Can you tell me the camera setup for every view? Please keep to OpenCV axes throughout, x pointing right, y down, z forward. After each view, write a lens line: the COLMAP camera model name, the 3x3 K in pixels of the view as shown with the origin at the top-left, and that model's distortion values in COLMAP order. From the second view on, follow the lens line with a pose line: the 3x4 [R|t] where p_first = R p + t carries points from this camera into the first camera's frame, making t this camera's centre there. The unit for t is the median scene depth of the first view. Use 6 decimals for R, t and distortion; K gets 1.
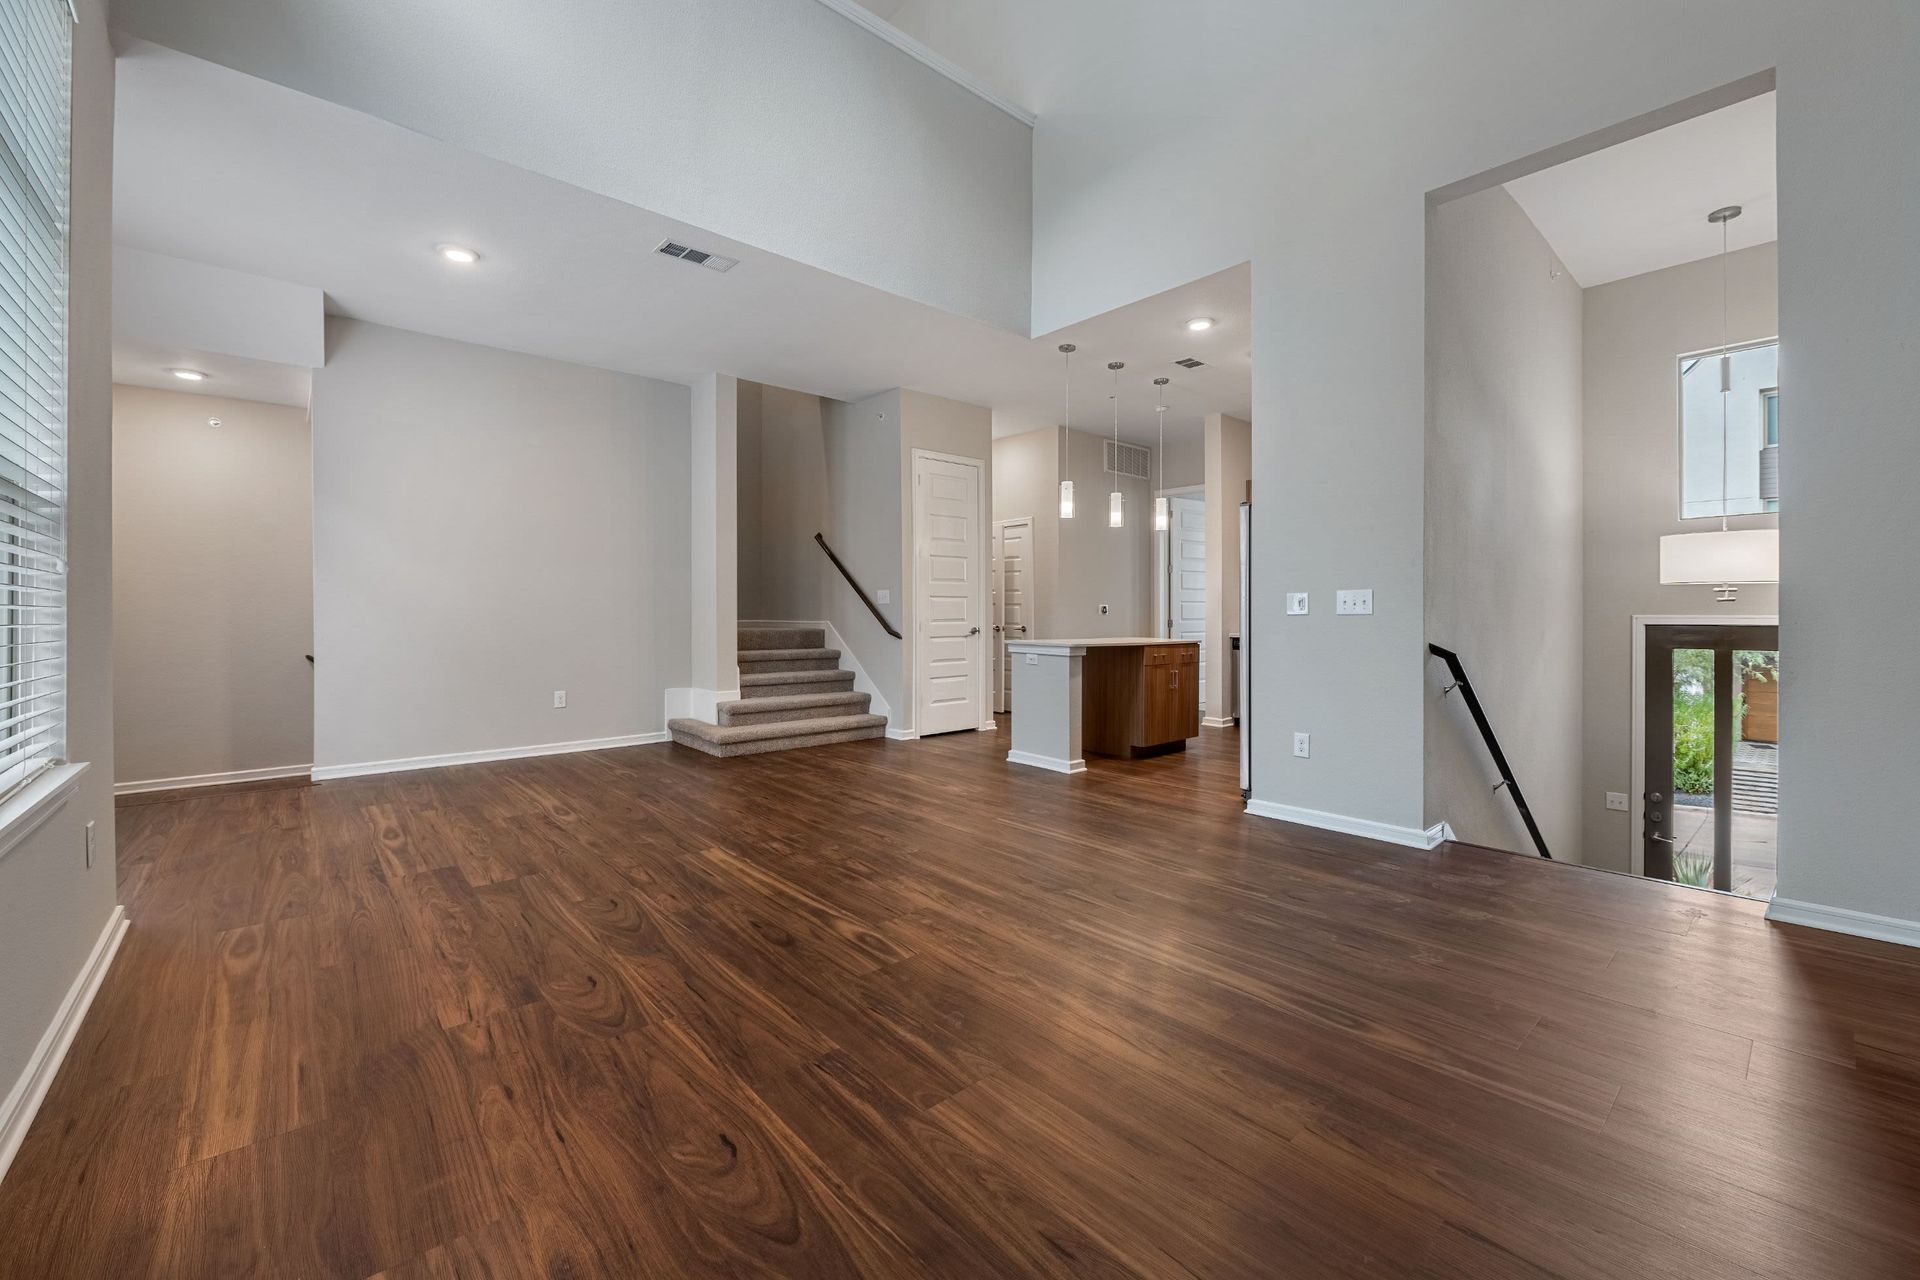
lens RADIAL K [[777.9, 0, 959.0], [0, 777.9, 625.4], [0, 0, 1]] dist [-0.004083, -0.000302]
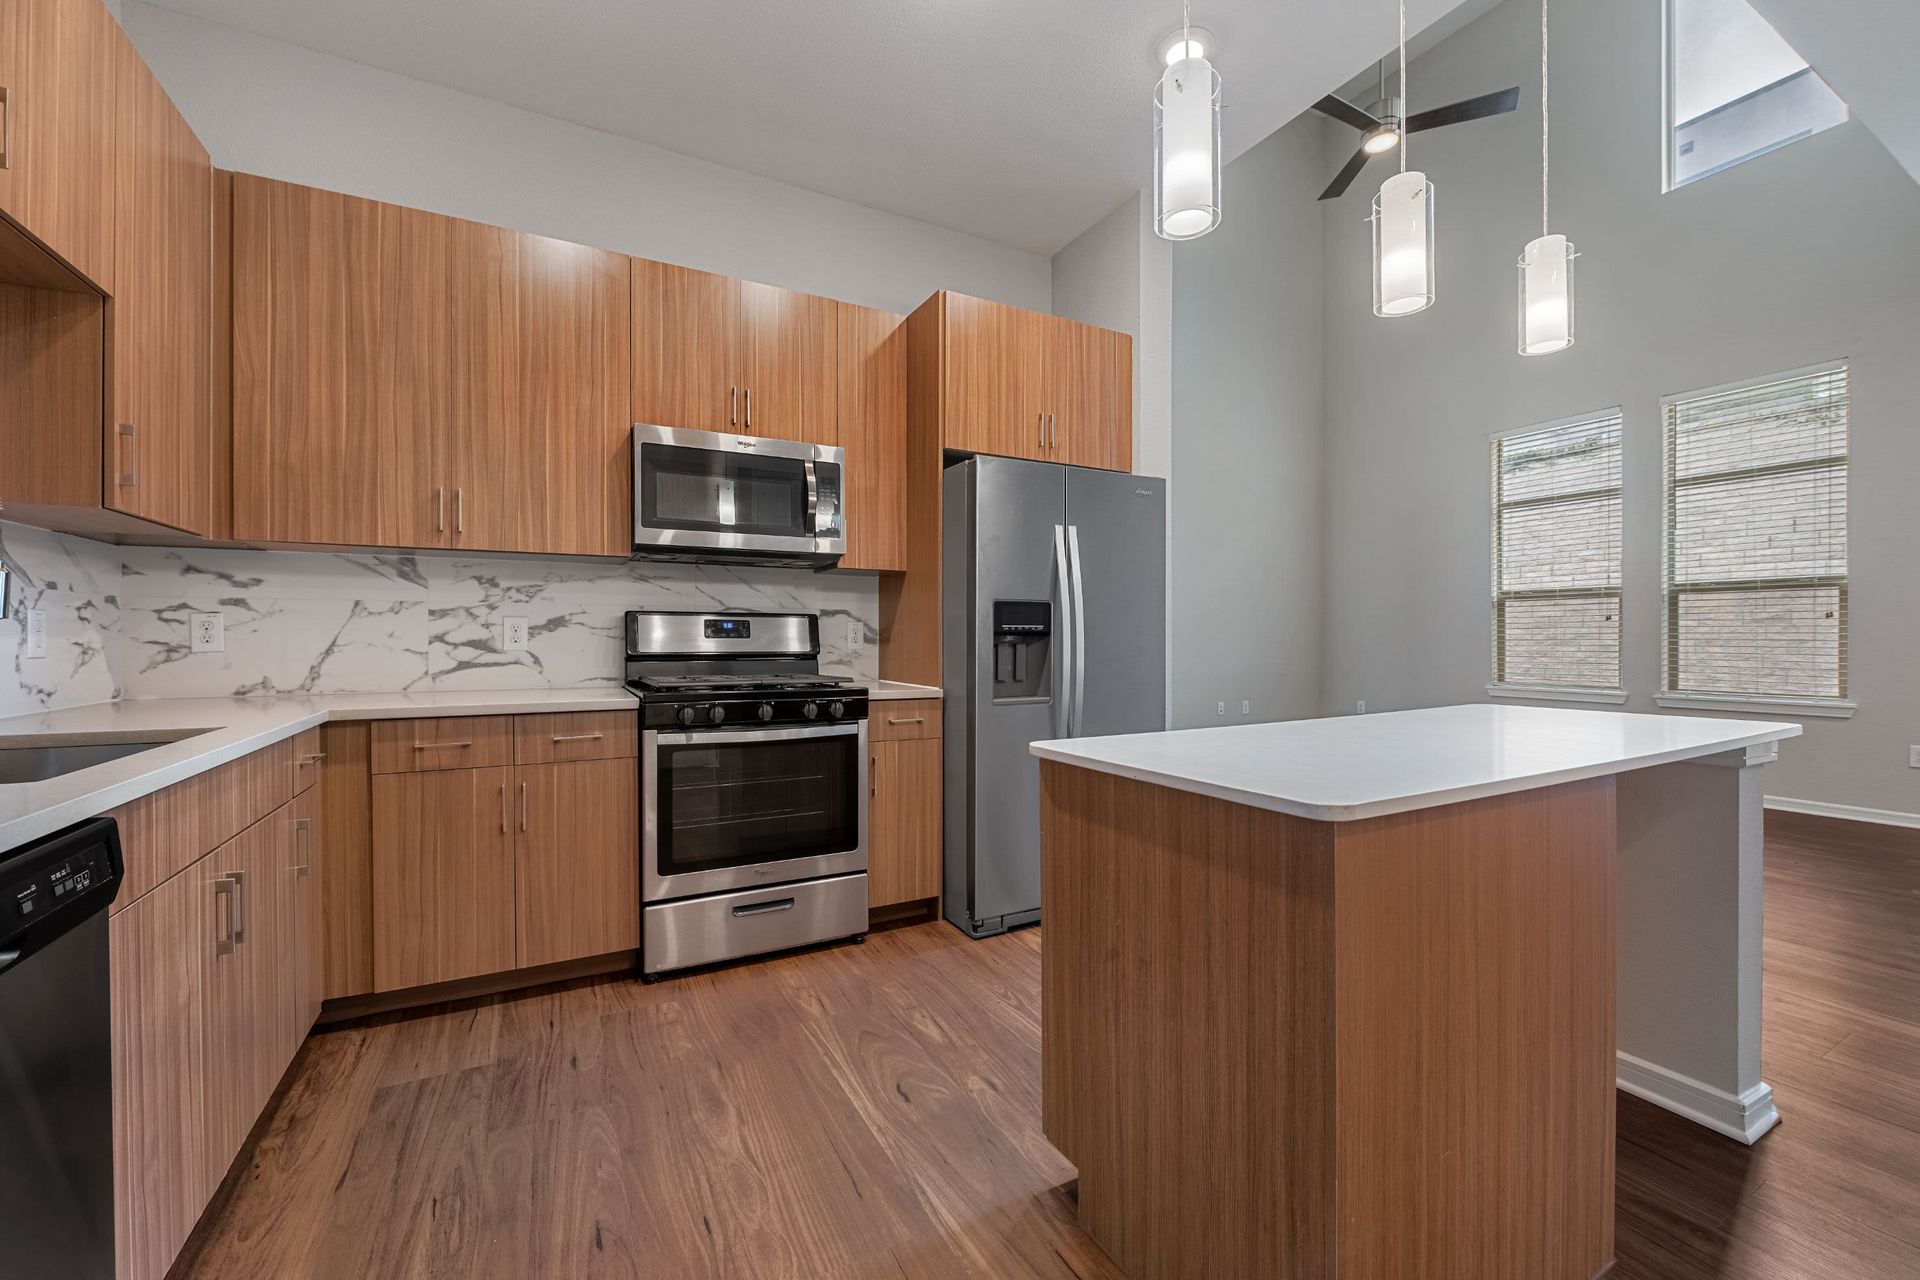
lens RADIAL K [[777.9, 0, 958.0], [0, 777.9, 639.2], [0, 0, 1]] dist [-0.004083, -0.000302]
pose [[-0.976042, -0.000525, 0.217582, -0.946801], [0.003865, 0.999798, 0.019749, -0.028532], [-0.217548, 0.020117, -0.975842, 1.717720]]
